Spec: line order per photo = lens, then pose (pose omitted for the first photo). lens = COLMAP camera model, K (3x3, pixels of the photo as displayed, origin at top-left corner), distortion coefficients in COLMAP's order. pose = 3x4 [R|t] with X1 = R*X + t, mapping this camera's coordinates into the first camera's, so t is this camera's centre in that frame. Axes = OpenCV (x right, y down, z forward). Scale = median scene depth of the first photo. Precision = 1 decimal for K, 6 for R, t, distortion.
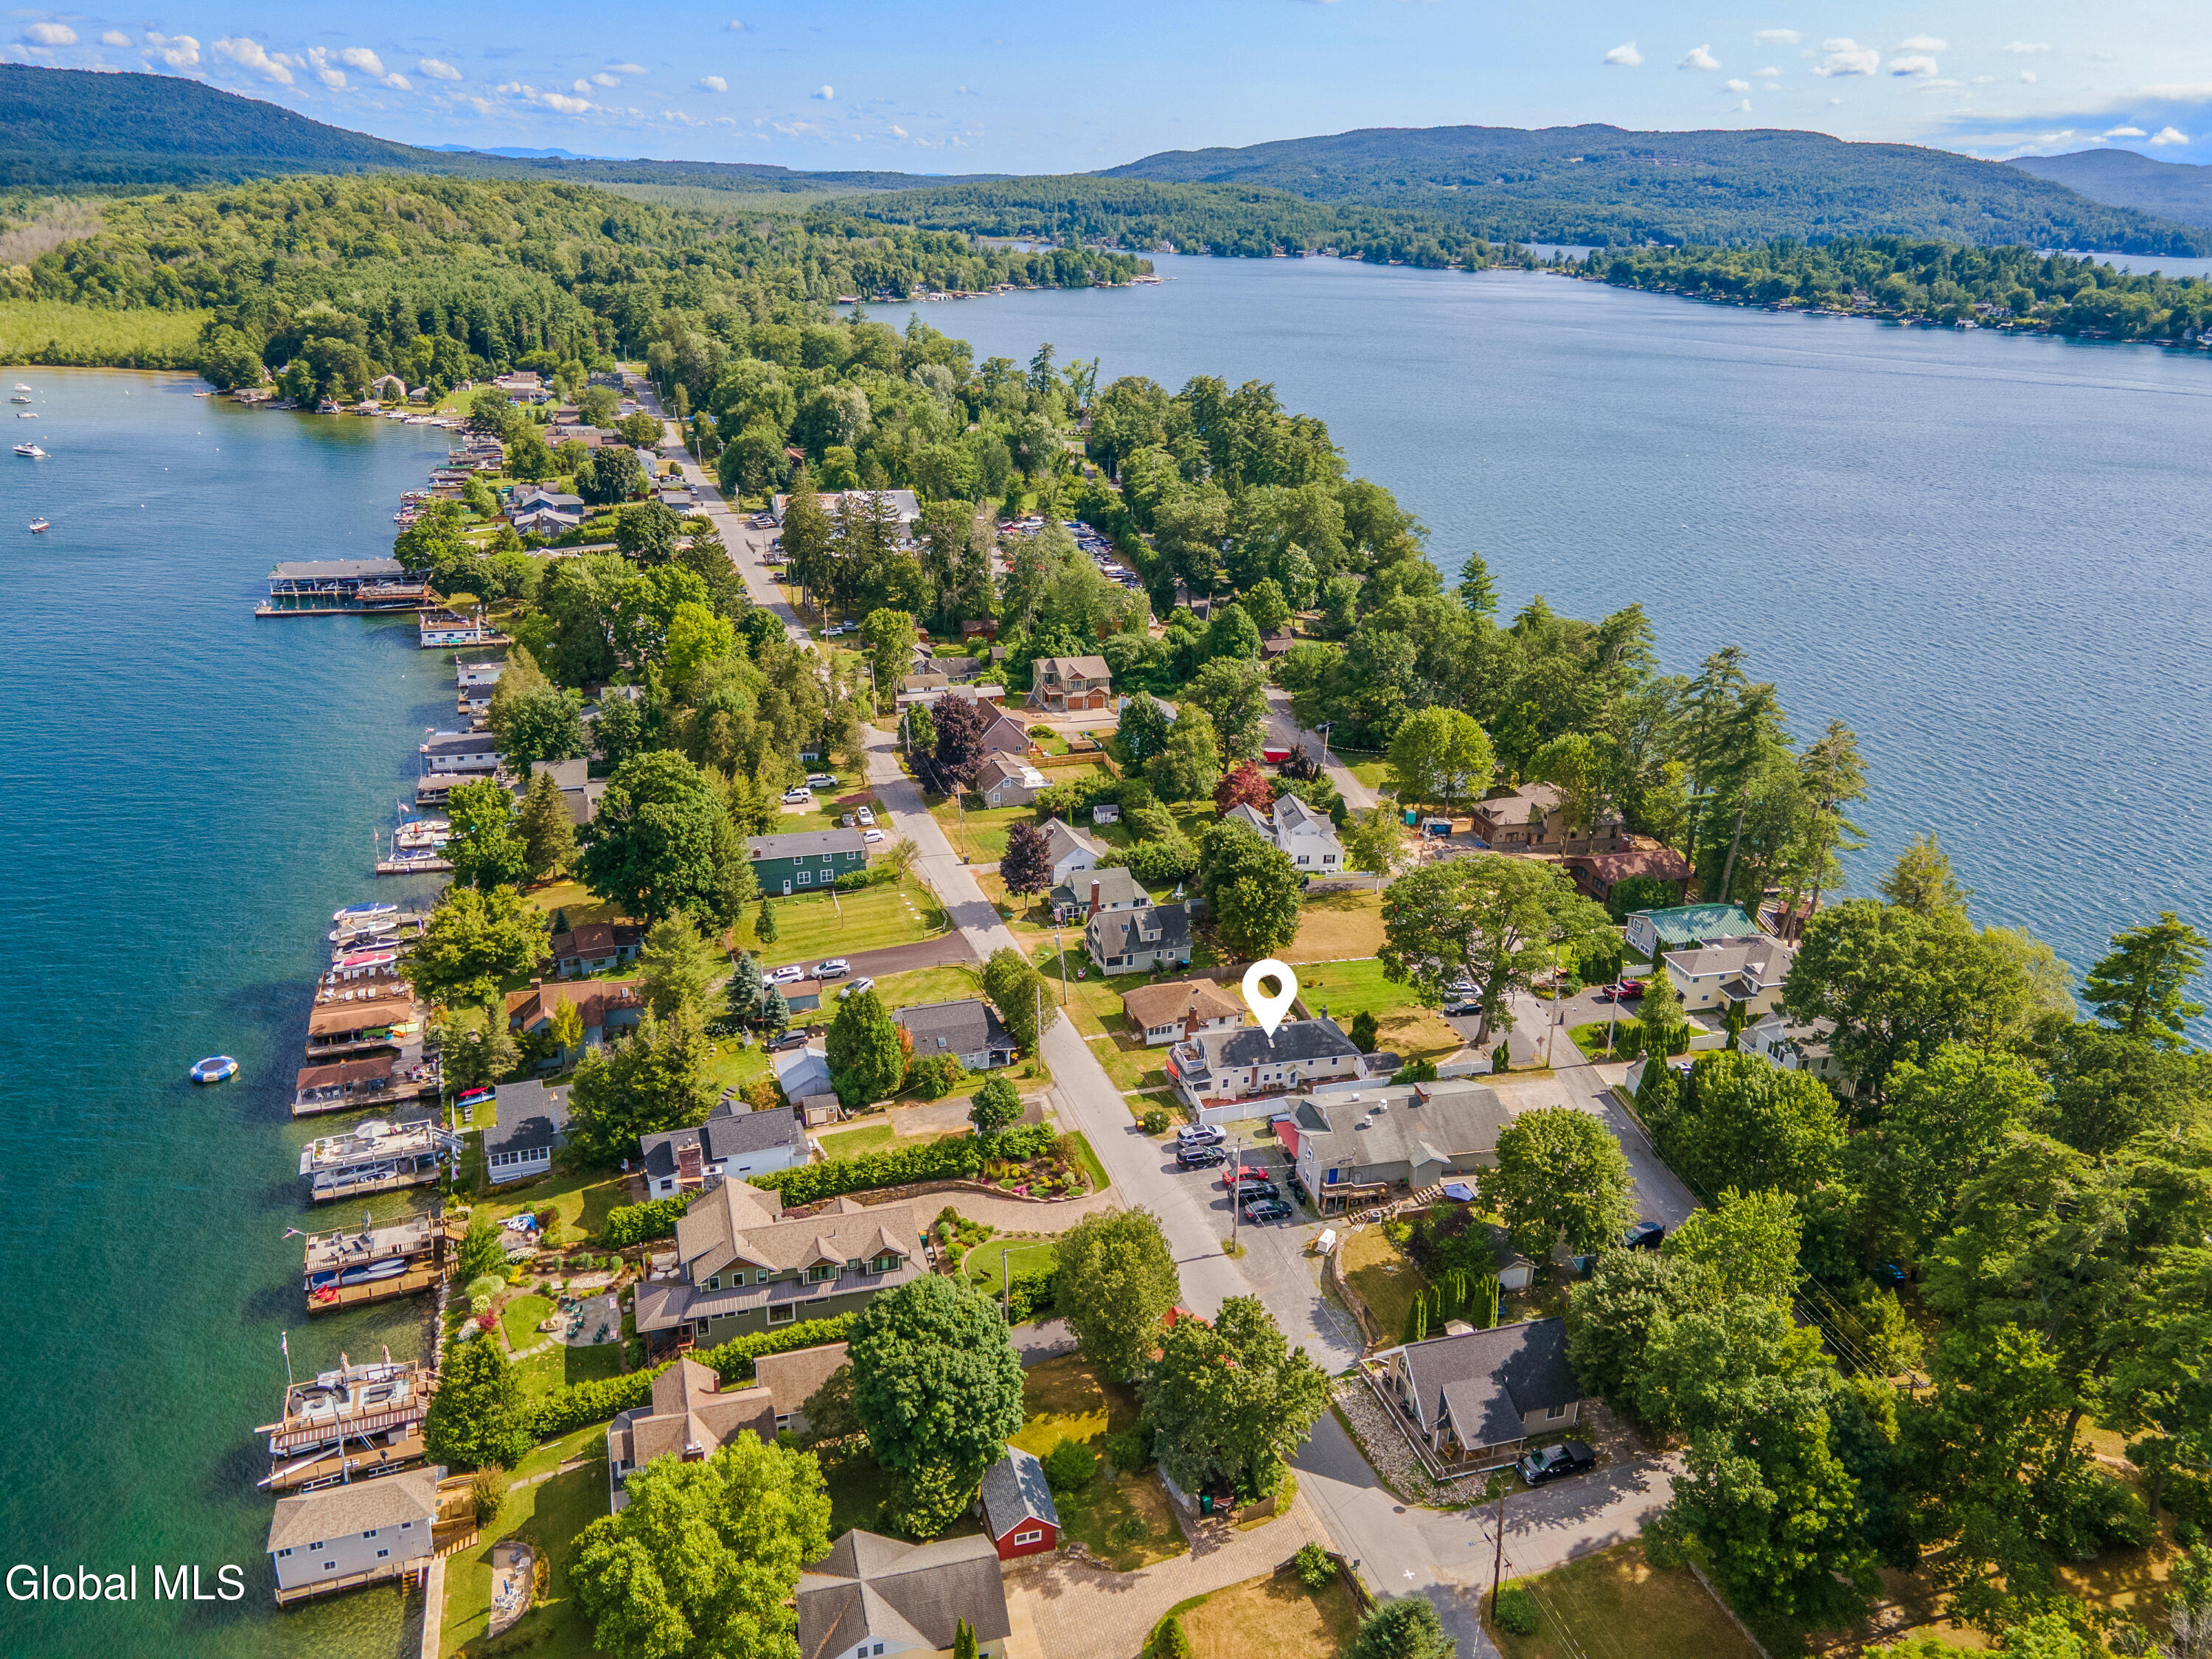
lens RADIAL K [[1607.5, 0, 1098.1], [0, 1607.5, 835.3], [0, 0, 1]] dist [0.029556, 0.020889]
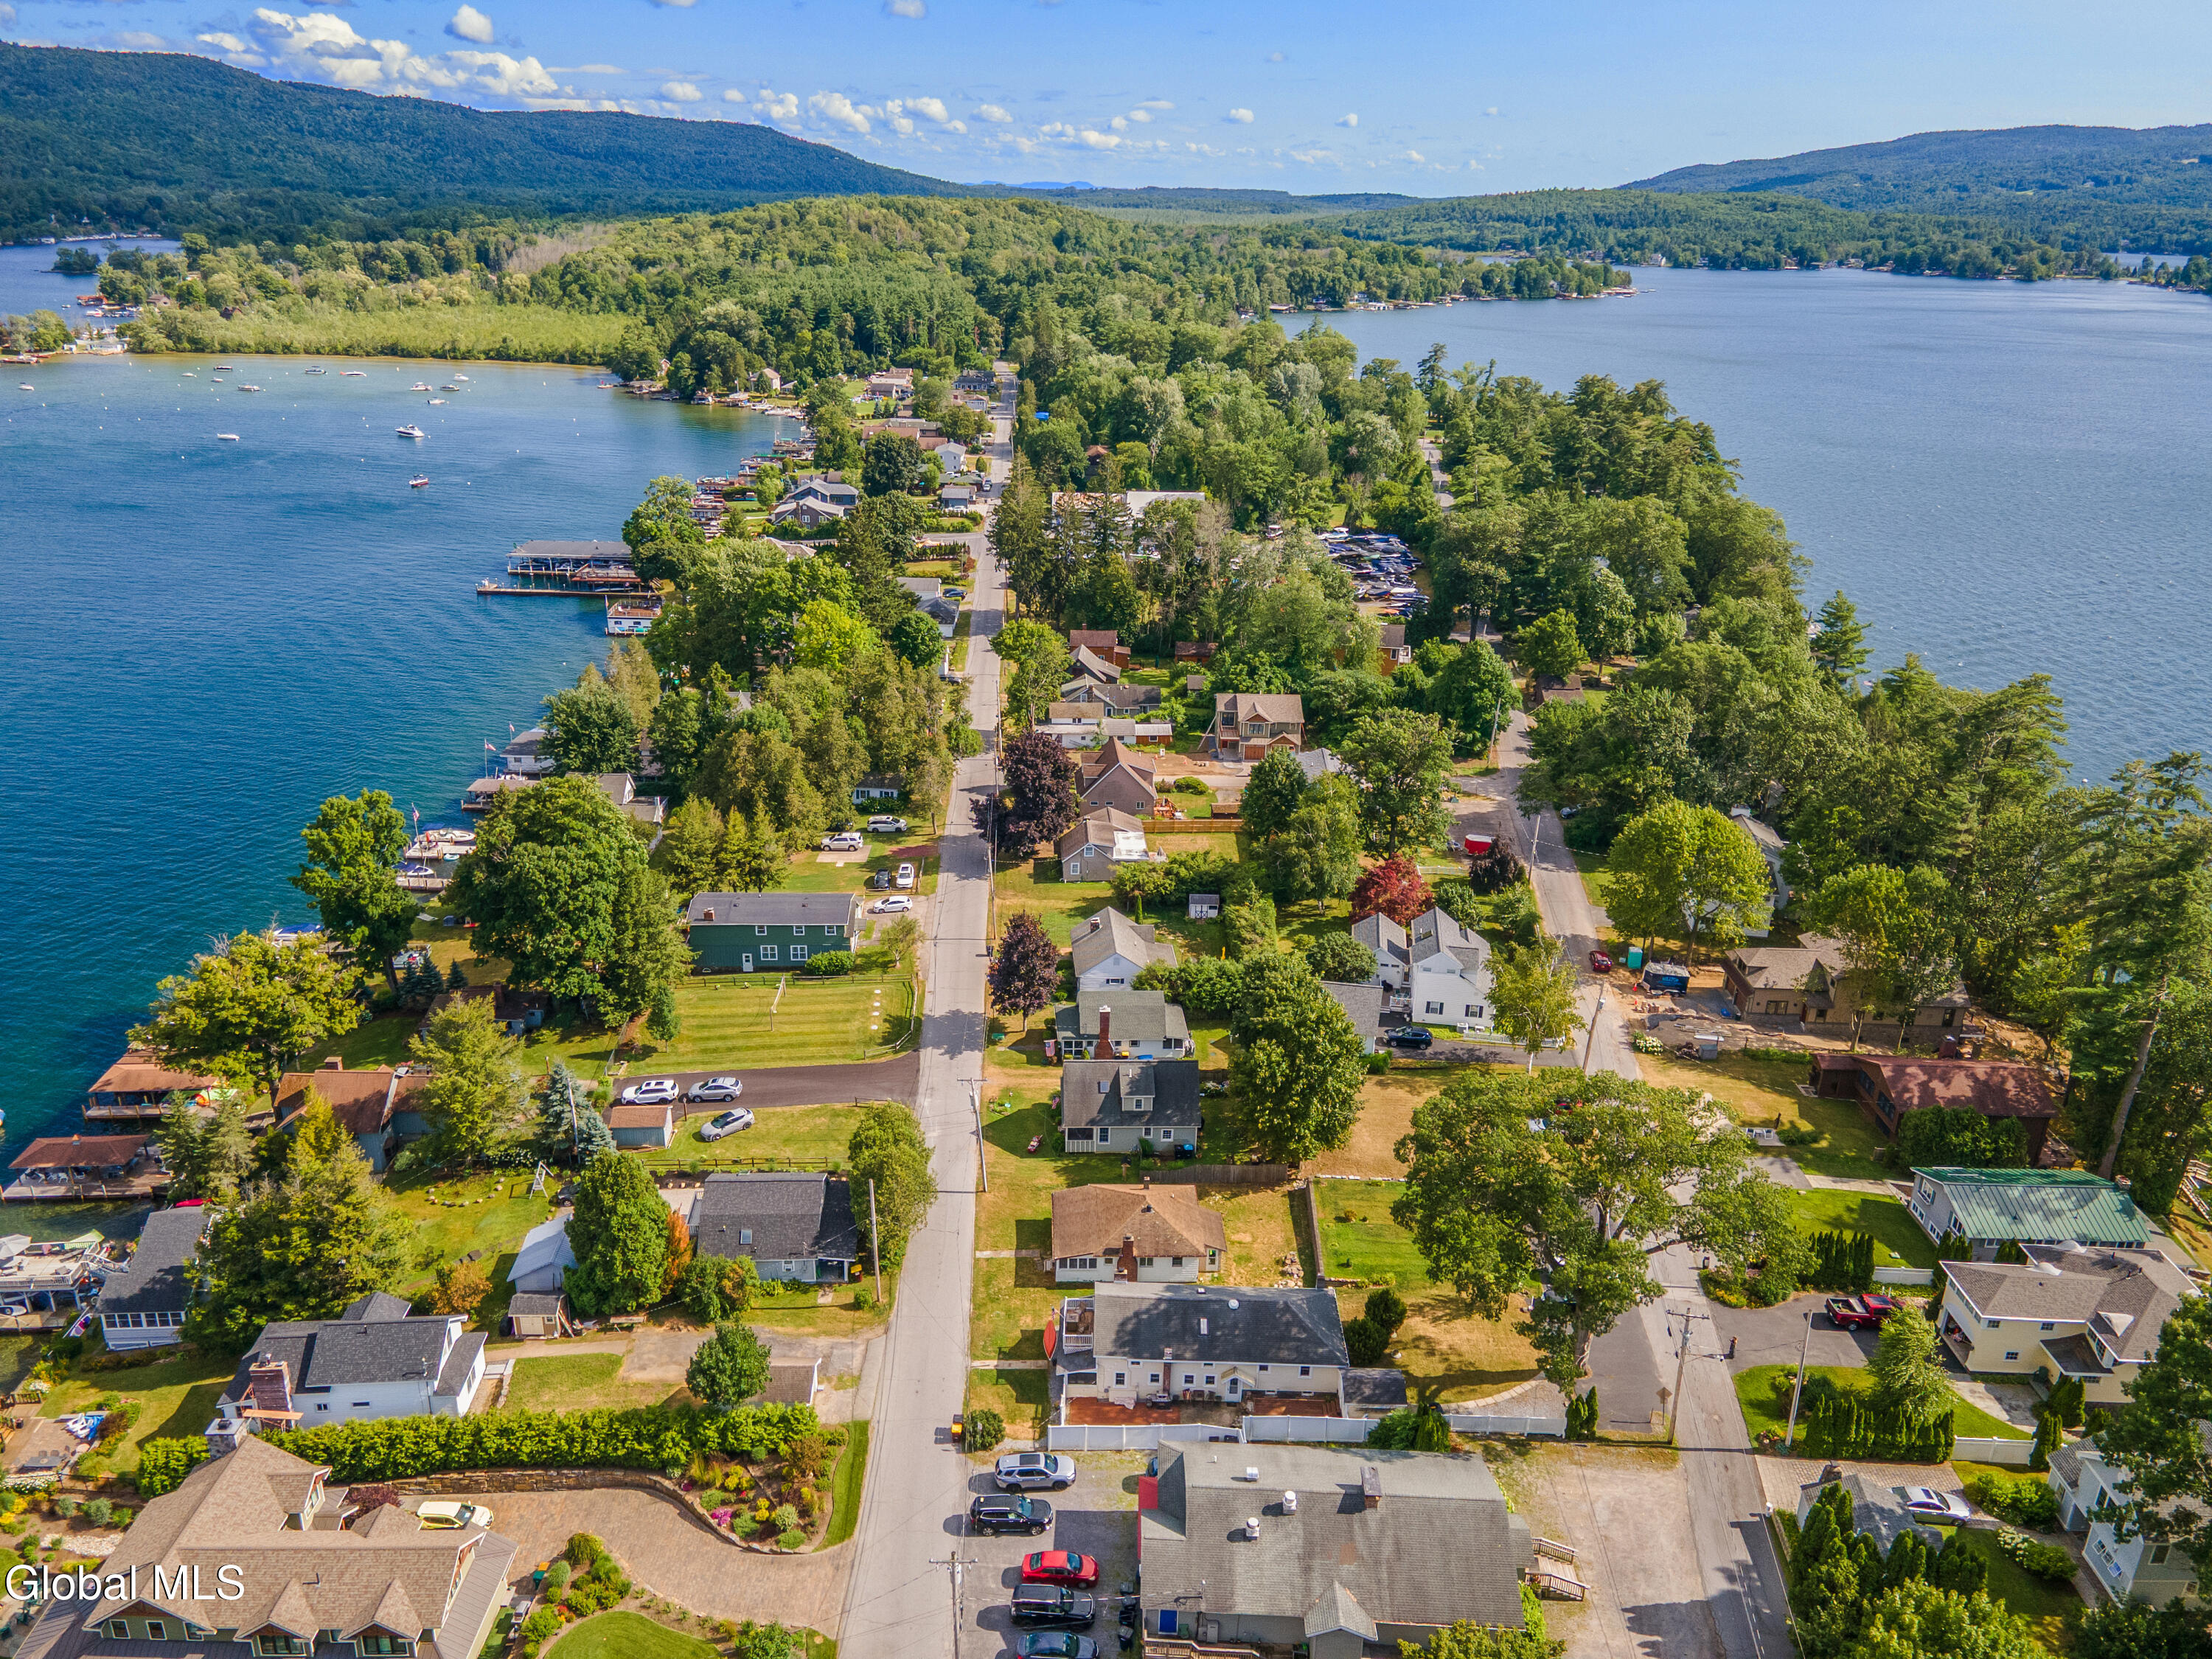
lens RADIAL K [[1622.5, 0, 1084.7], [0, 1622.5, 823.5], [0, 0, 1]] dist [0.010603, 0.044419]
pose [[0.957579, 0.092514, -0.272915, 0.138488], [-0.098247, 0.995135, -0.007384, -0.036418], [0.270904, 0.033884, 0.962010, 0.231928]]
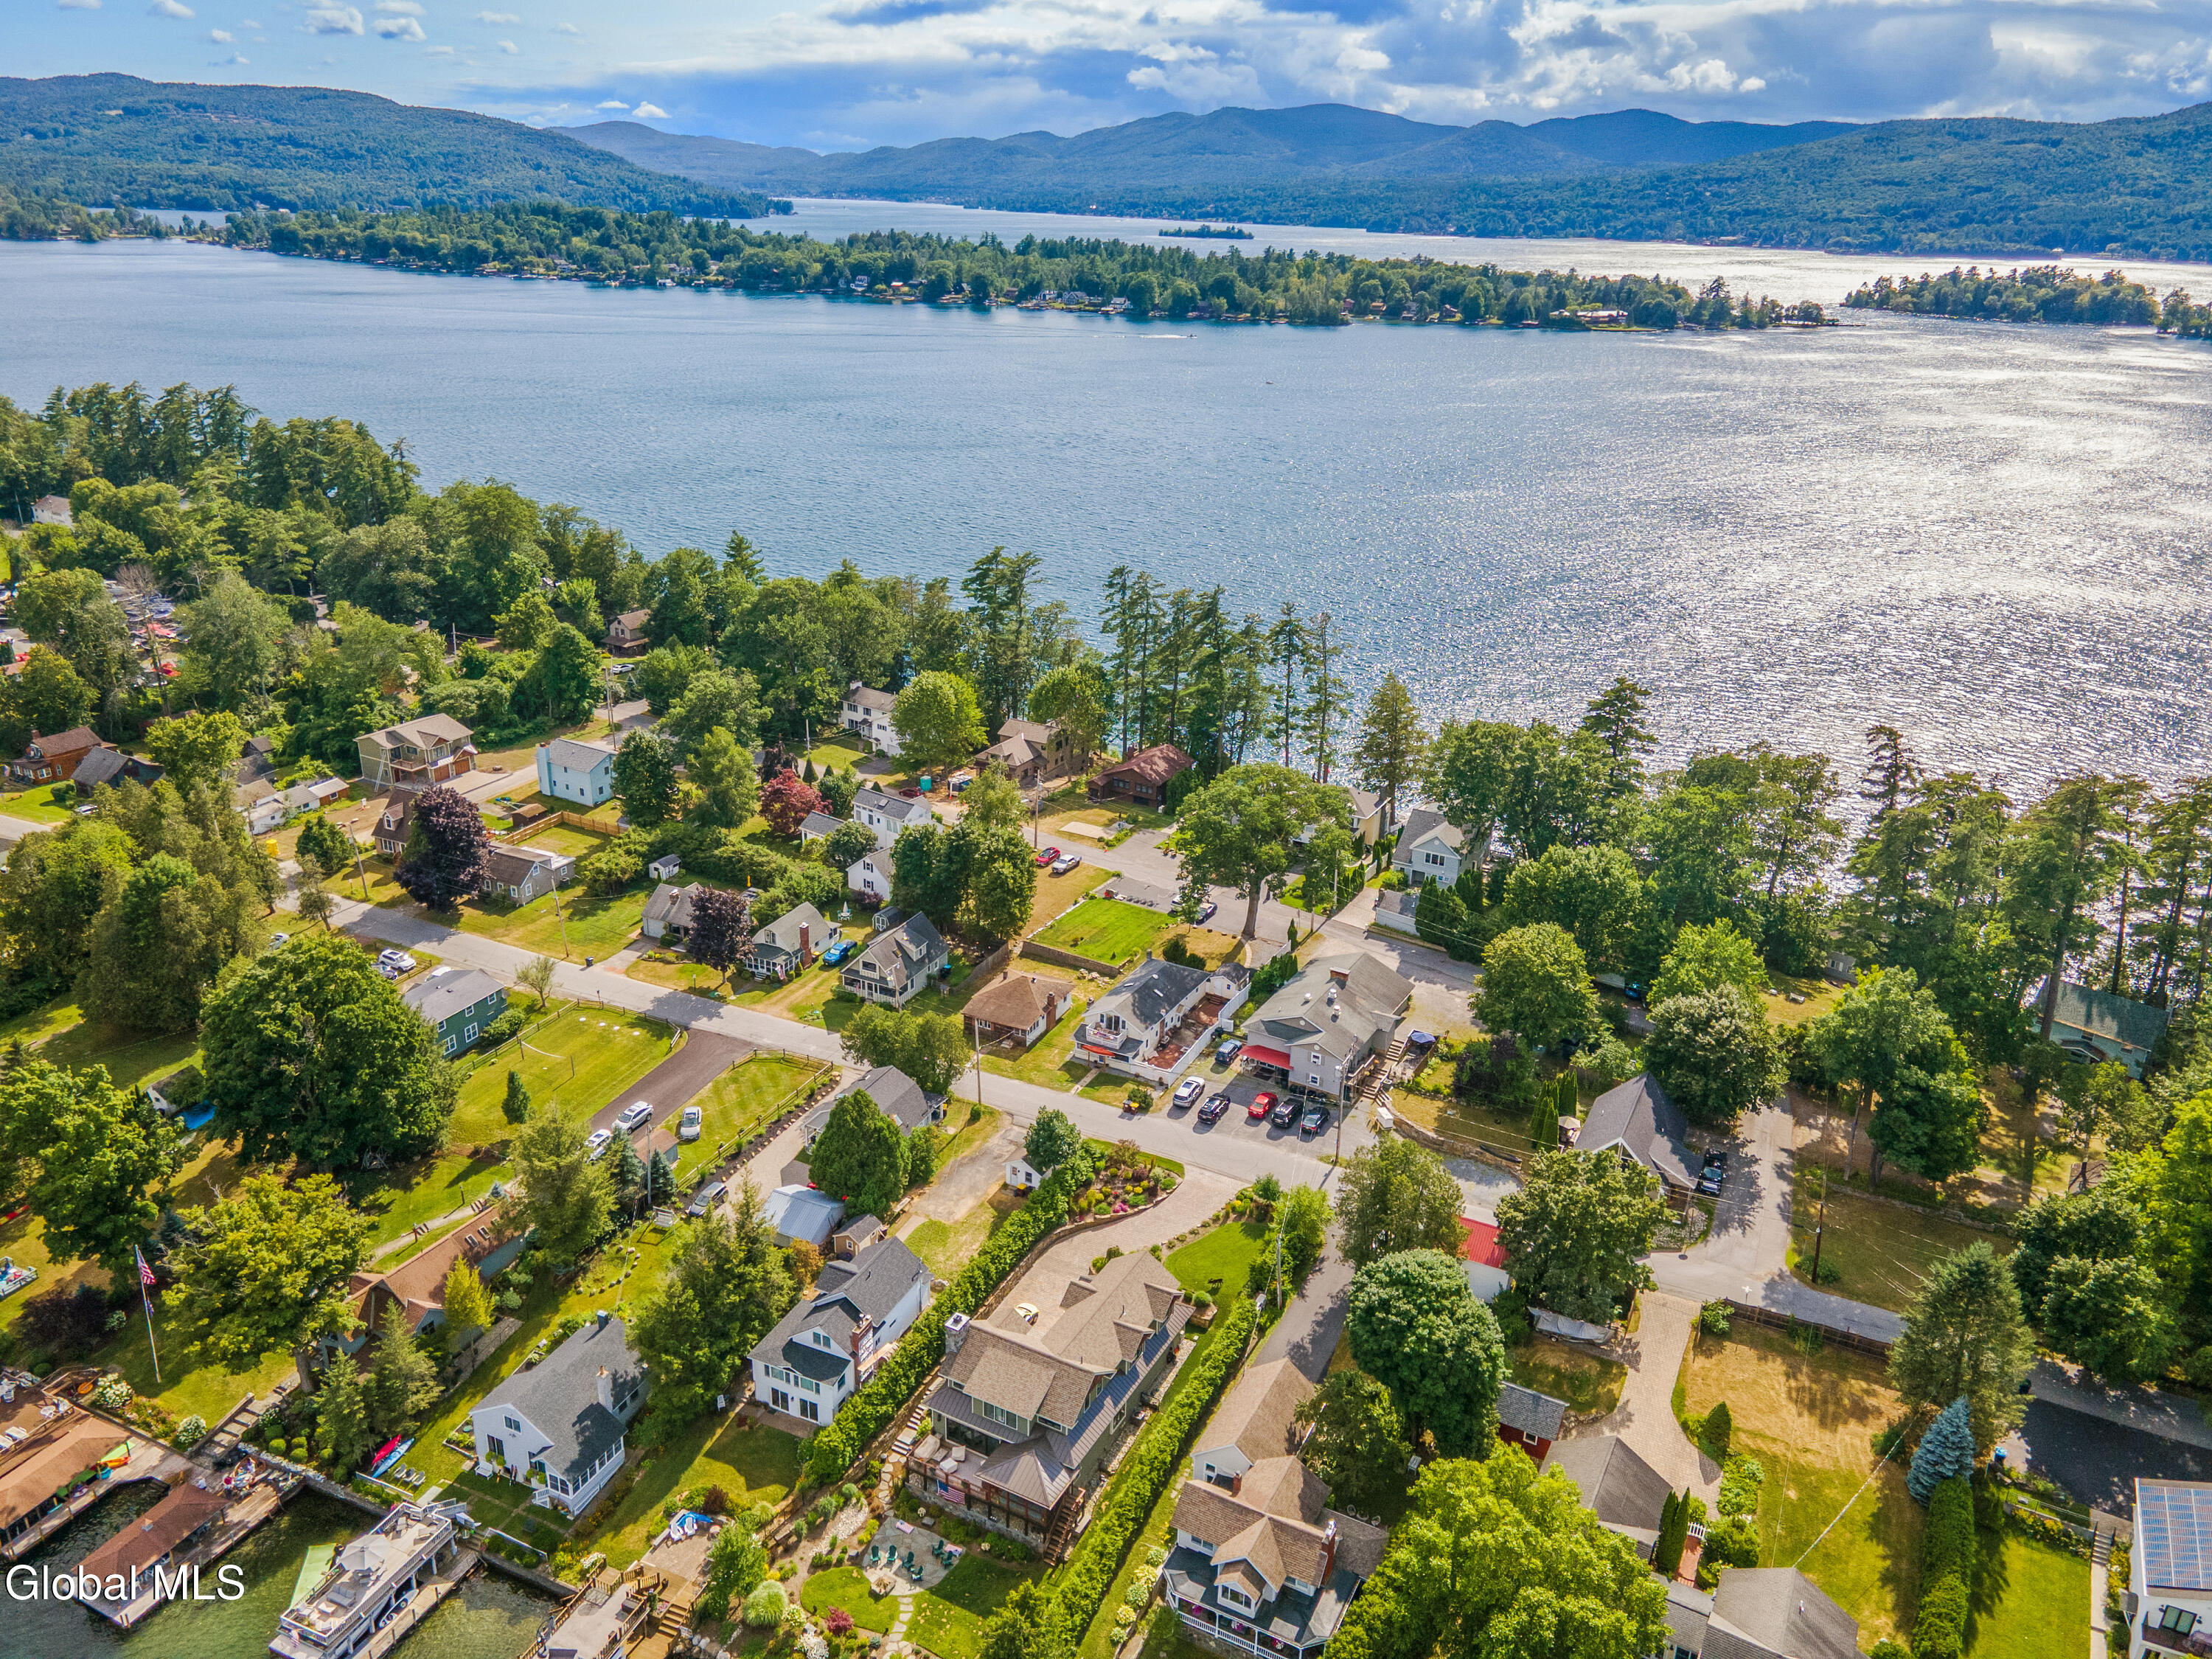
lens RADIAL K [[1591.0, 0, 1106.0], [0, 1591.0, 829.5], [0, 0, 1]] dist [0.069618, -0.012481]
pose [[0.708124, -0.280173, 0.648123, -0.354968], [0.269348, 0.955682, 0.118842, -0.065905], [-0.652696, 0.090416, 0.752205, 0.147939]]
